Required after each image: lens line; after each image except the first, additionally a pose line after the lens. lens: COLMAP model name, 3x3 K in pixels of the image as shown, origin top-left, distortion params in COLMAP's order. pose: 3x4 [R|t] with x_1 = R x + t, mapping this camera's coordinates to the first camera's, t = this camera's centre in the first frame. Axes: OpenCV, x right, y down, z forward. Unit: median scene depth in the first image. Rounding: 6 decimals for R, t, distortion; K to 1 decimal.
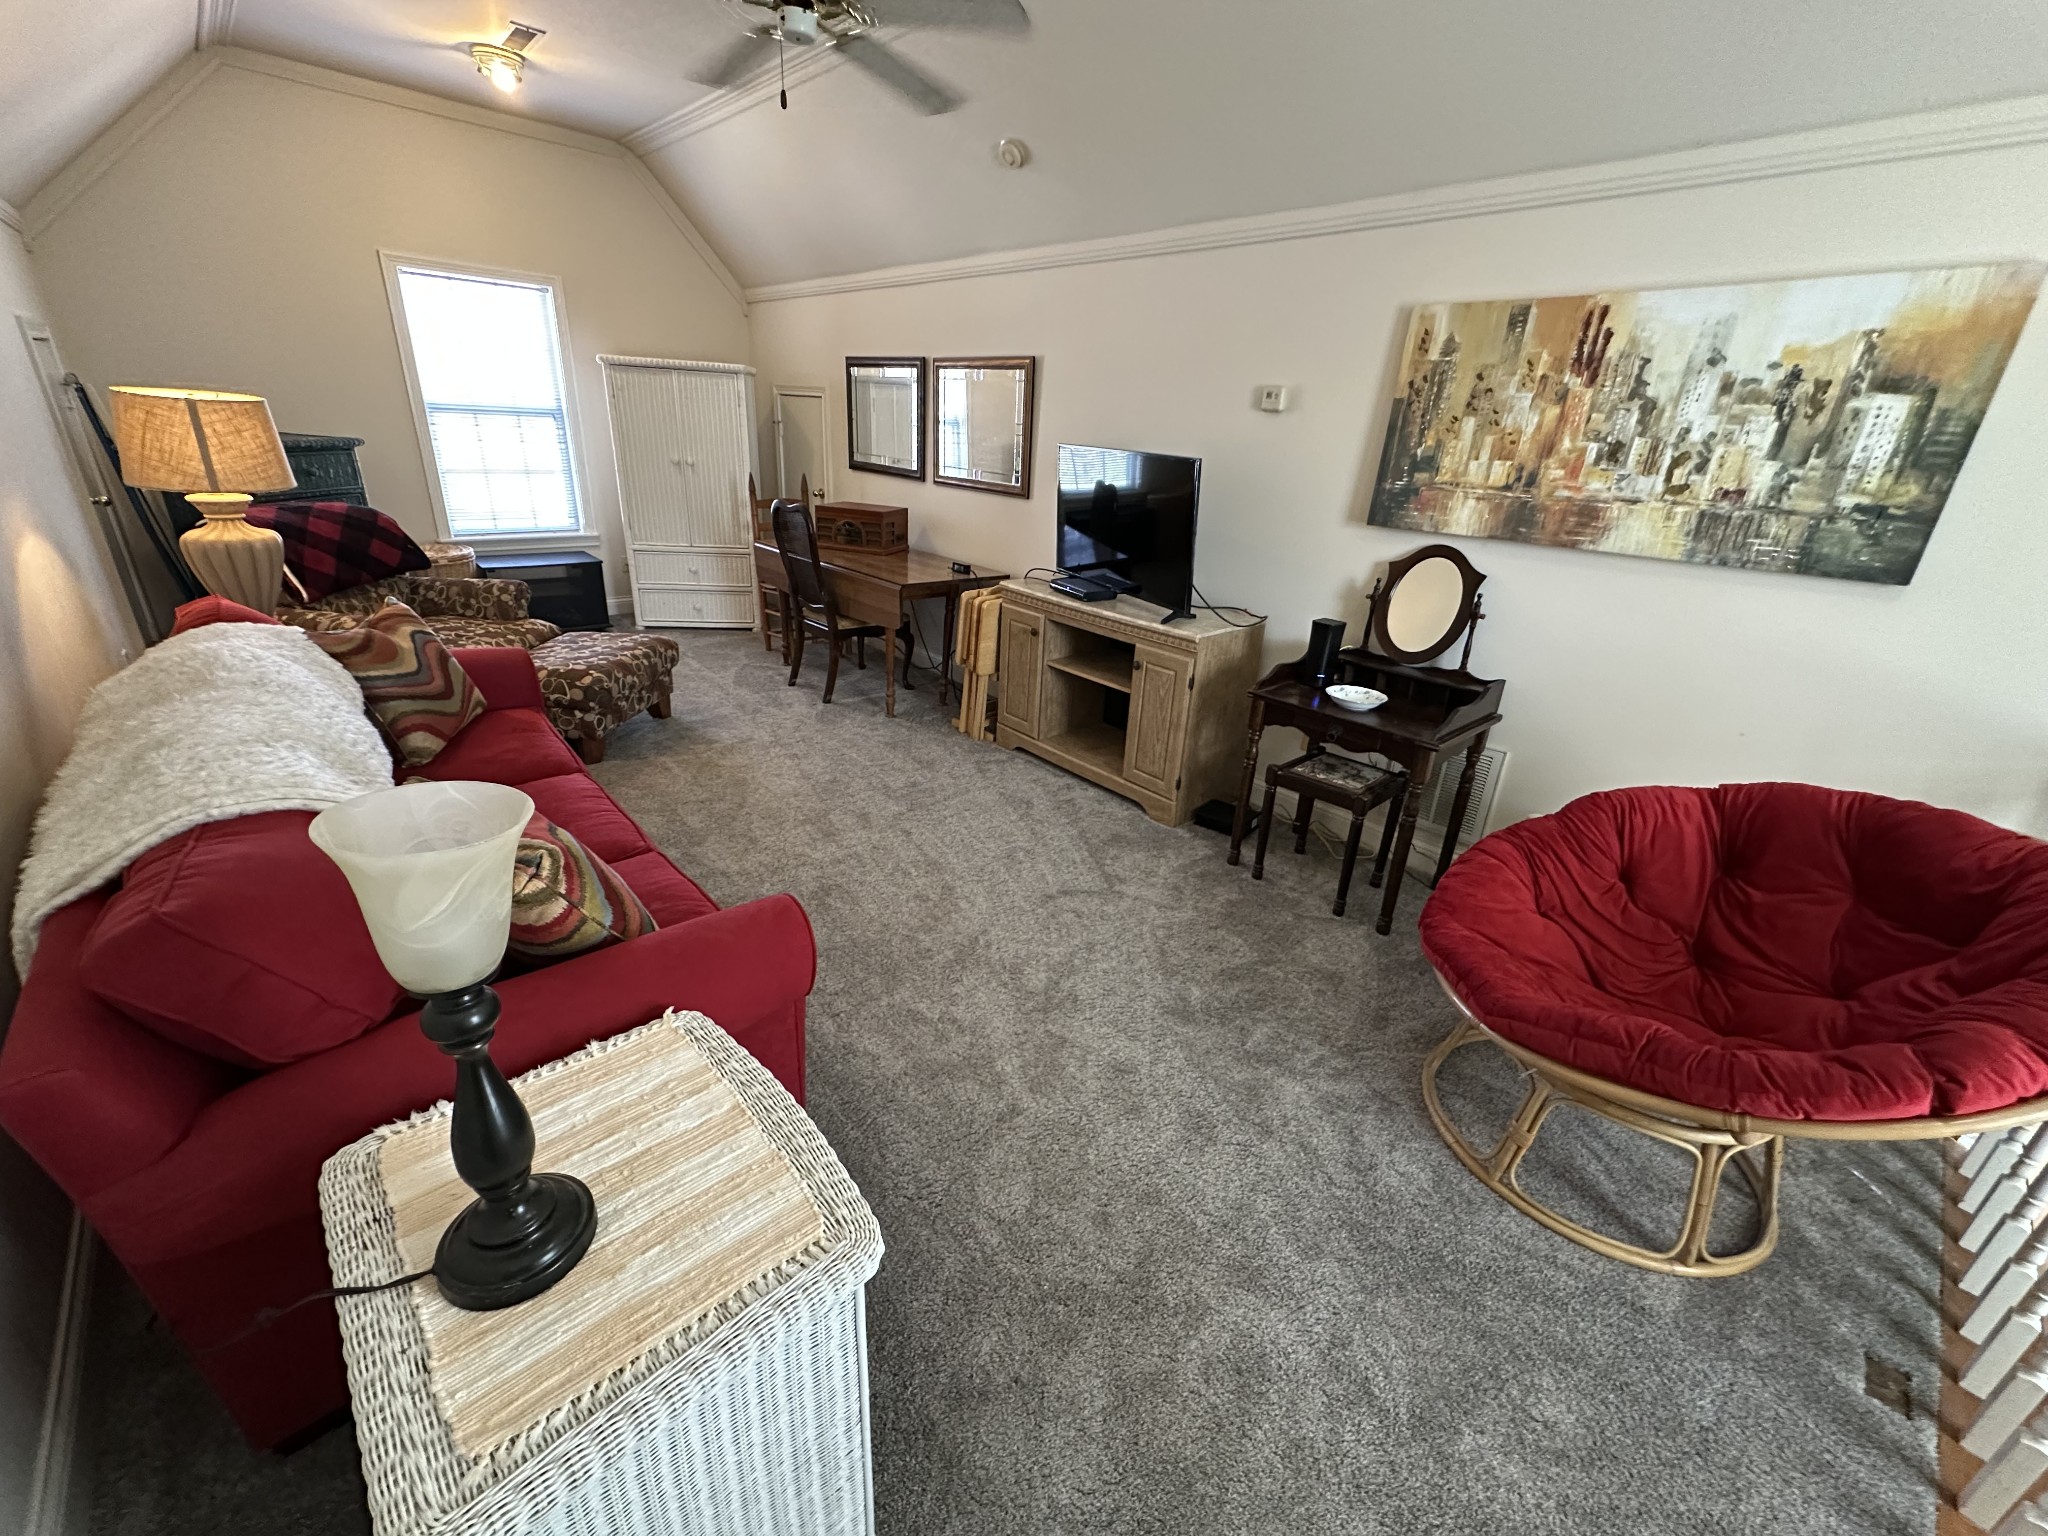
lens RADIAL K [[816.7, 0, 1024.0], [0, 816.7, 768.0], [0, 0, 1]] dist [-0.003418, 0.000662]
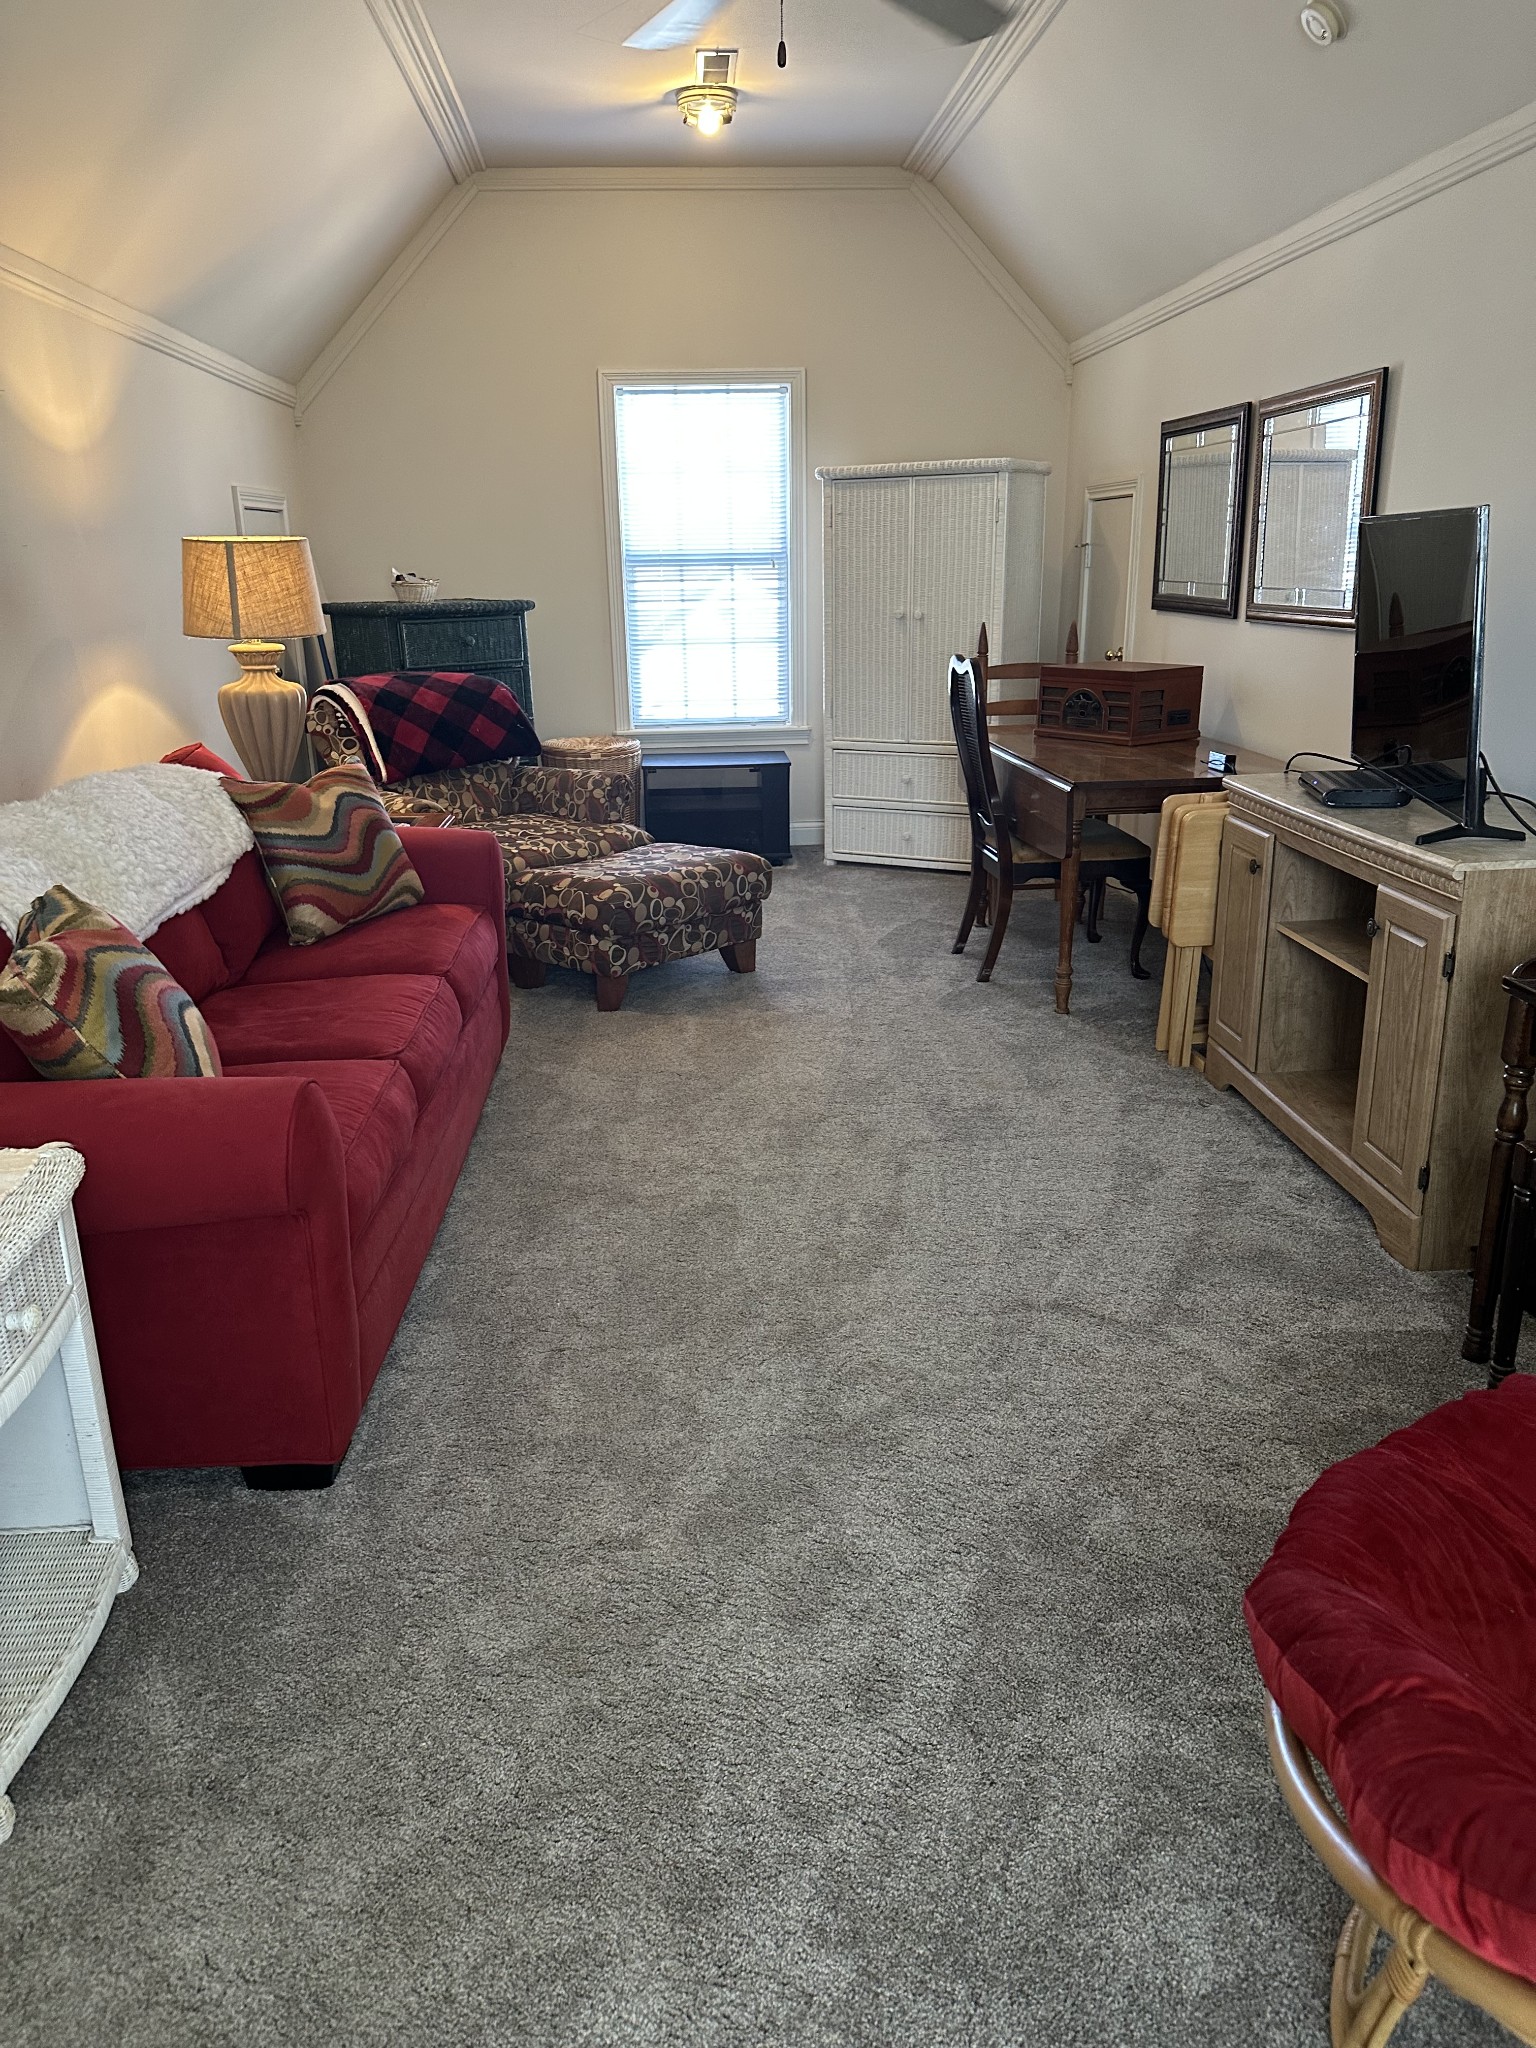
lens RADIAL K [[1433.2, 0, 768.0], [0, 1433.2, 1024.0], [0, 0, 1]] dist [0.142769, -0.207968]
pose [[0.780166, 0.118213, -0.614302, 0.360244], [-0.184661, 0.981744, -0.045597, 0.036507], [0.597697, 0.149011, 0.787752, 0.074876]]
